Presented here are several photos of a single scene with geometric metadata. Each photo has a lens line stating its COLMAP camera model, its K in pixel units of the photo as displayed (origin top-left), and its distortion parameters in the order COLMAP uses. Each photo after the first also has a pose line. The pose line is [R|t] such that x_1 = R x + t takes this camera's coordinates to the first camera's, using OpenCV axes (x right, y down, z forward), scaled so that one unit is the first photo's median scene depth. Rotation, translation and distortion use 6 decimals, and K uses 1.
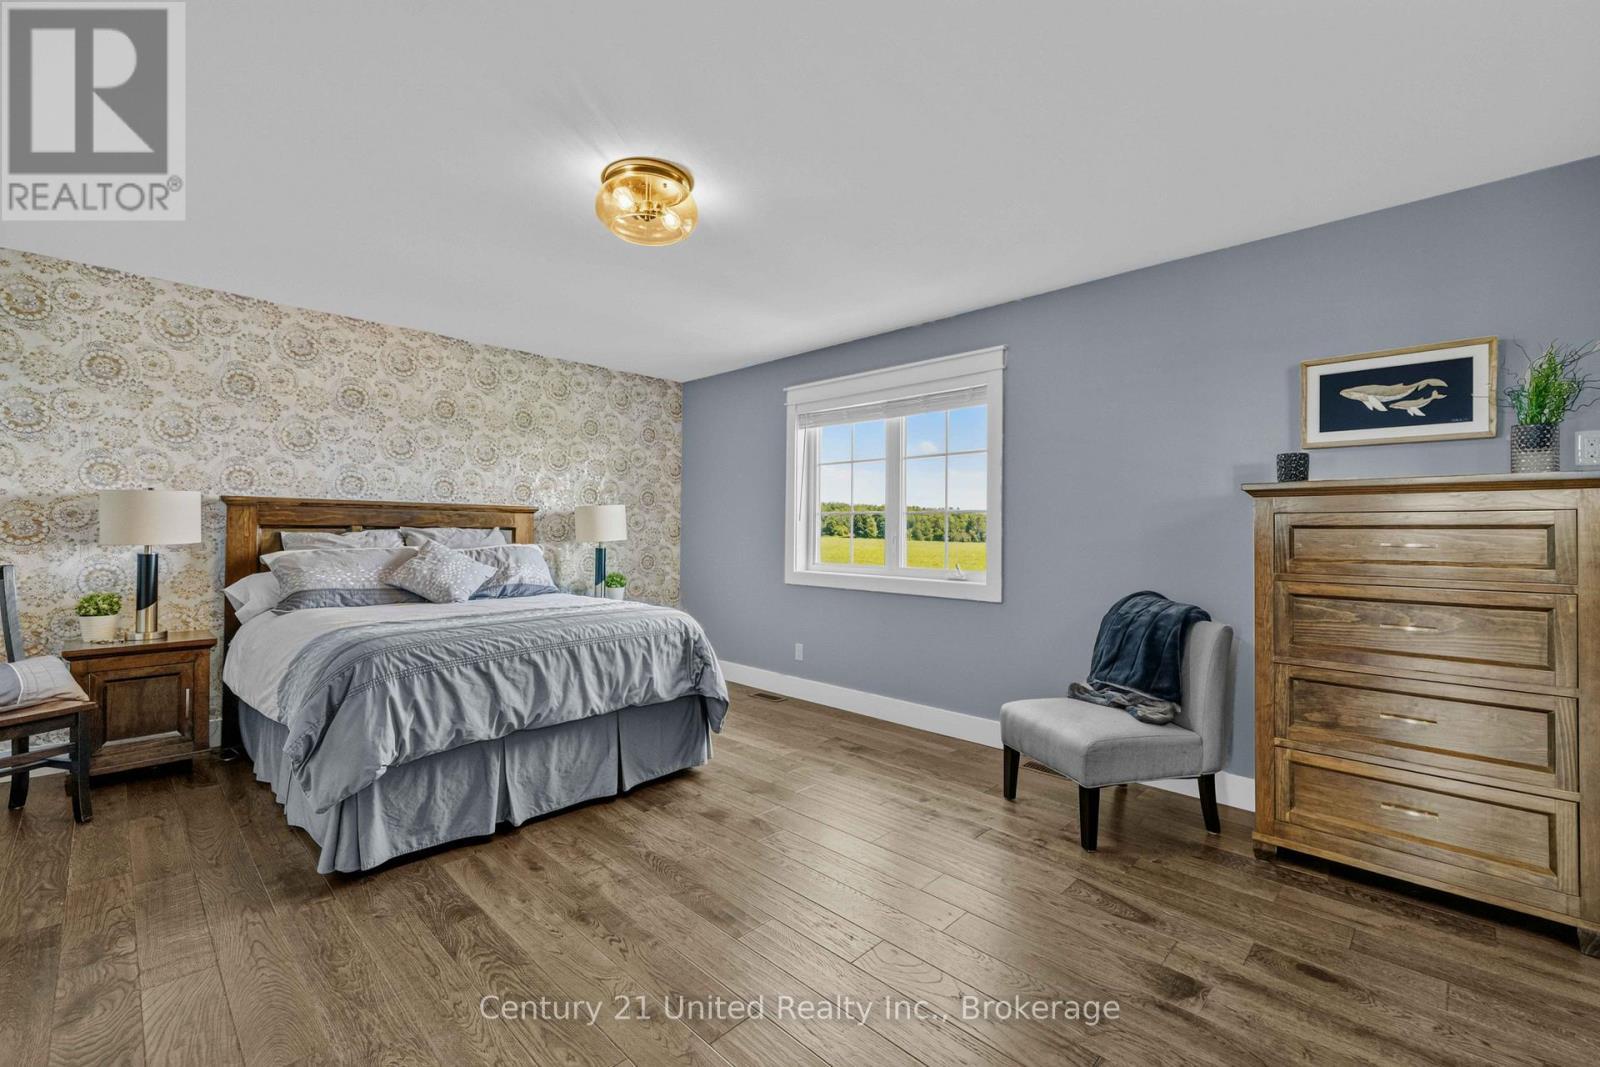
lens RADIAL K [[709.7, 0, 802.7], [0, 709.7, 523.1], [0, 0, 1]] dist [0.001050, 0.000184]
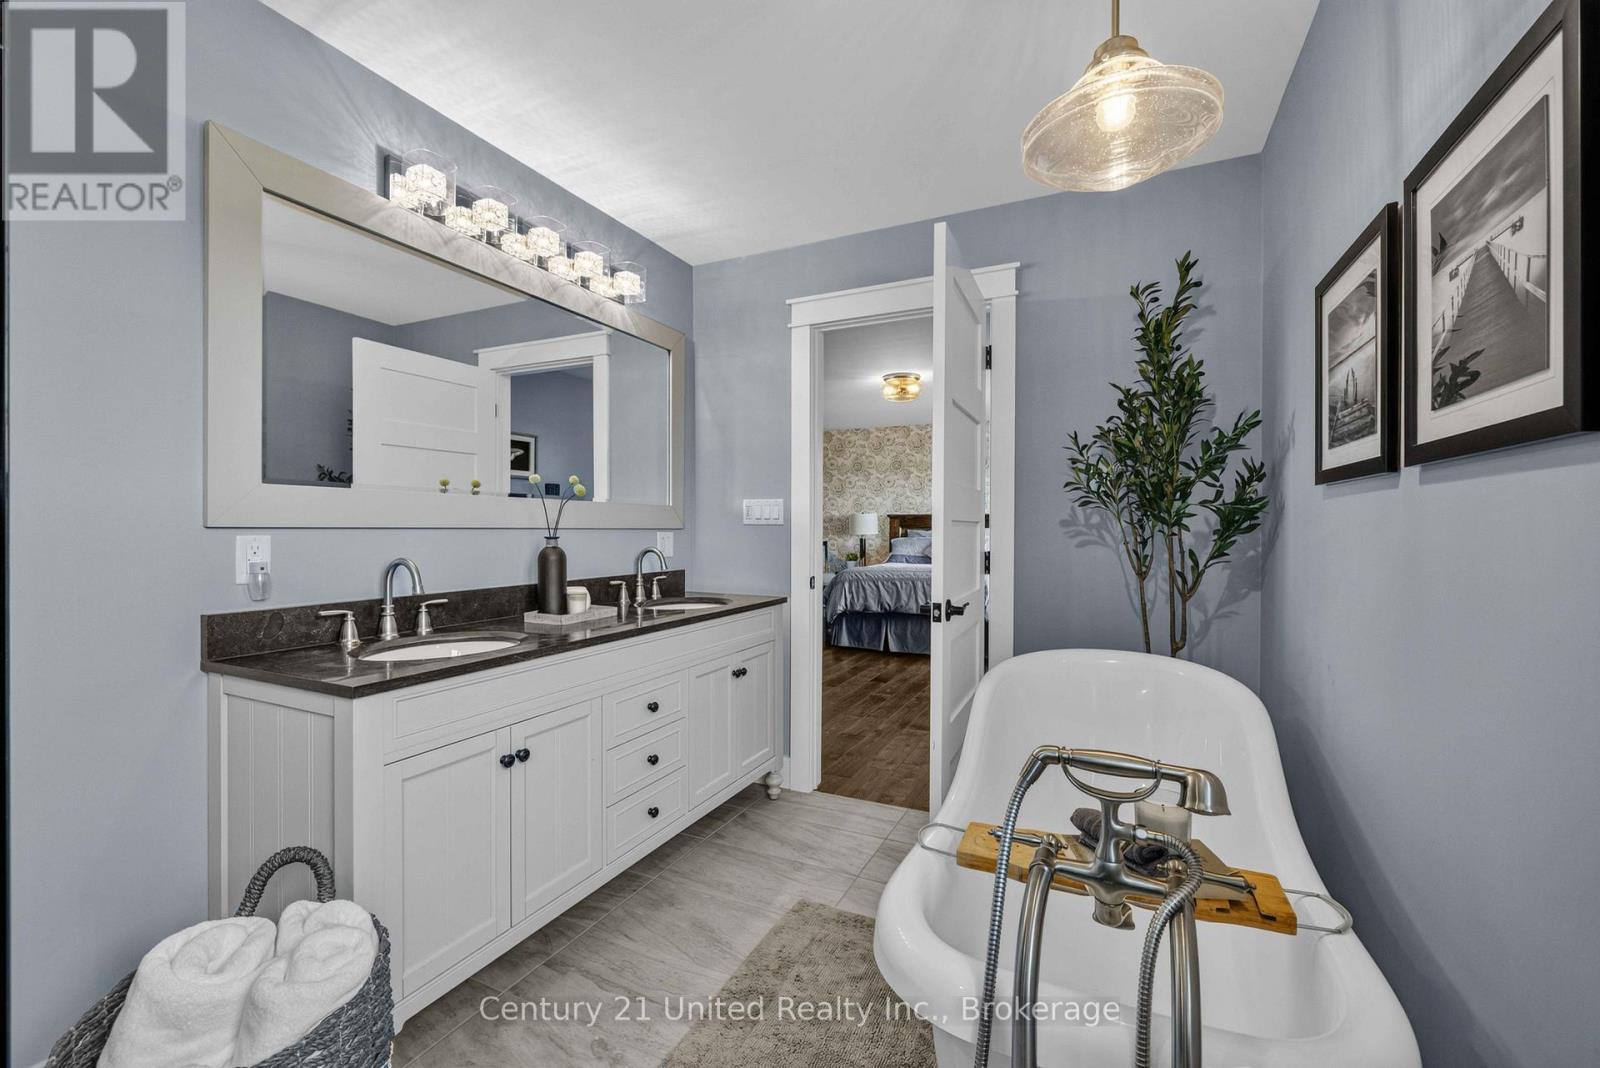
lens RADIAL K [[687.0, 0, 799.4], [0, 687.0, 529.2], [0, 0, 1]] dist [-0.001099, -0.000067]
pose [[0.335293, -0.004822, -0.942102, 1.620496], [0.007029, 0.999972, -0.002617, 0.018951], [0.942088, -0.005745, 0.335317, -0.055325]]
